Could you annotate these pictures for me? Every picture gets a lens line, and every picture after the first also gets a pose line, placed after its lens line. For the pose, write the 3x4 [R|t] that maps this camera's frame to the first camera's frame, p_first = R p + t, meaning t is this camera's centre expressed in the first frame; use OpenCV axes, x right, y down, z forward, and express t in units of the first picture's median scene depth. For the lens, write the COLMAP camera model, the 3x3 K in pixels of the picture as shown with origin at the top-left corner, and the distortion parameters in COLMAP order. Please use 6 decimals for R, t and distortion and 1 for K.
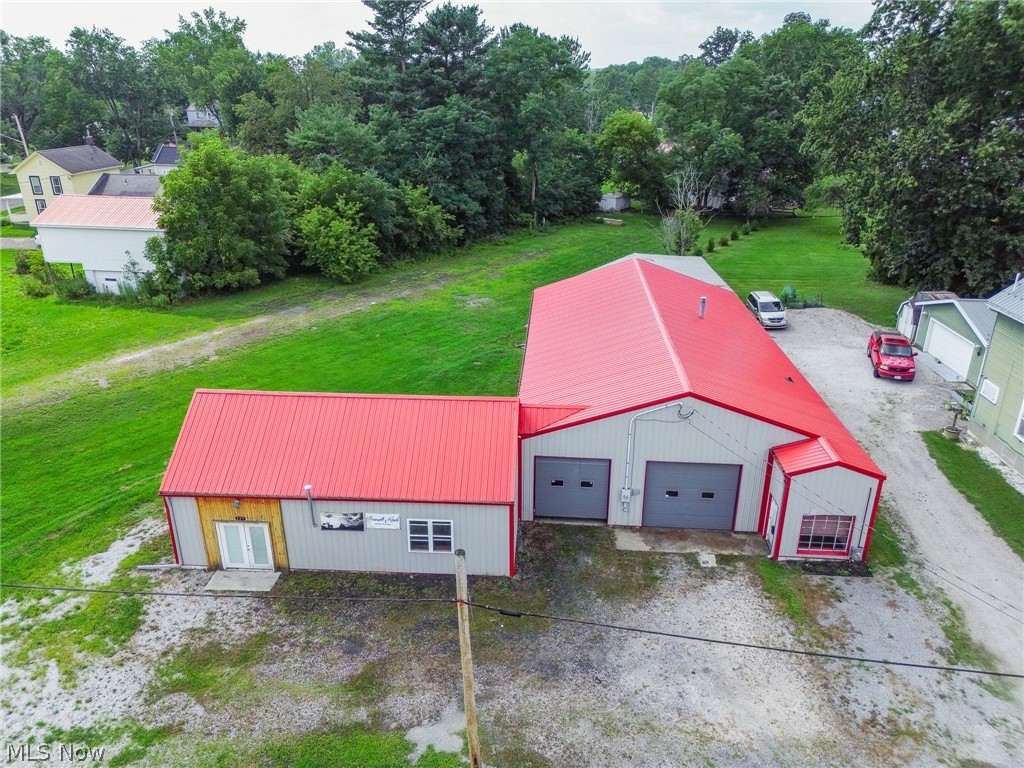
lens RADIAL K [[719.3, 0, 511.5], [0, 719.3, 384.9], [0, 0, 1]] dist [0.058035, -0.052426]
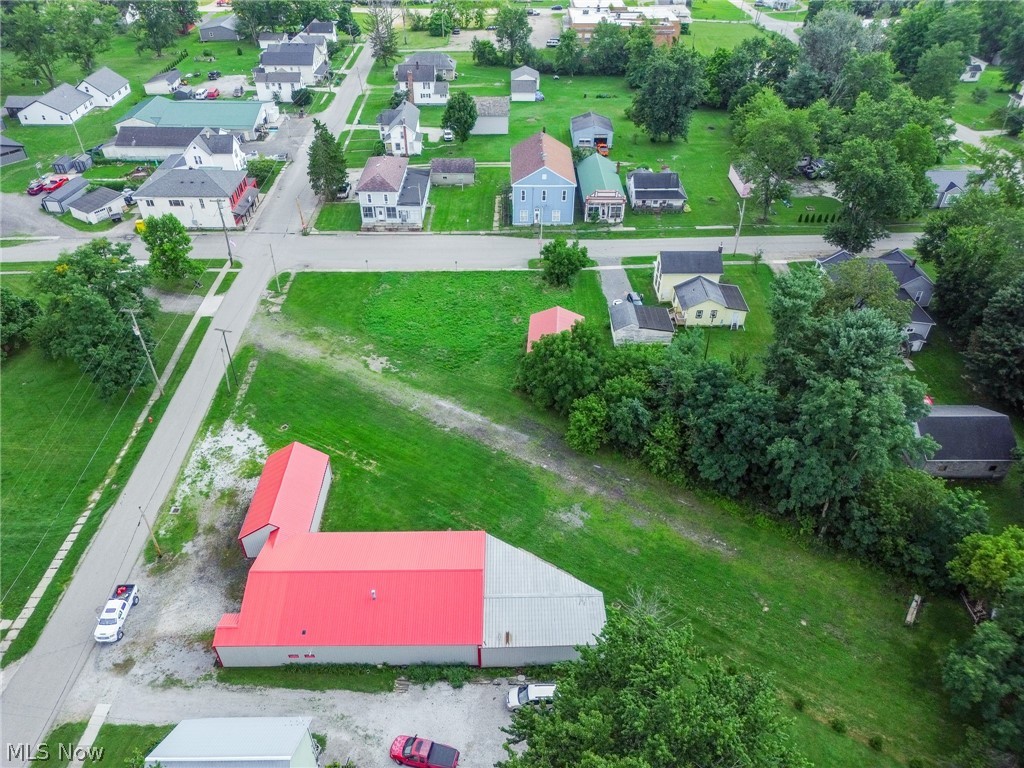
lens RADIAL K [[719.3, 0, 513.2], [0, 719.3, 383.8], [0, 0, 1]] dist [0.058035, -0.052426]
pose [[0.076225, 0.614641, -0.785115, 1.923456], [-0.387656, 0.743727, 0.544604, -2.243230], [0.918647, 0.262842, 0.294960, 0.904241]]
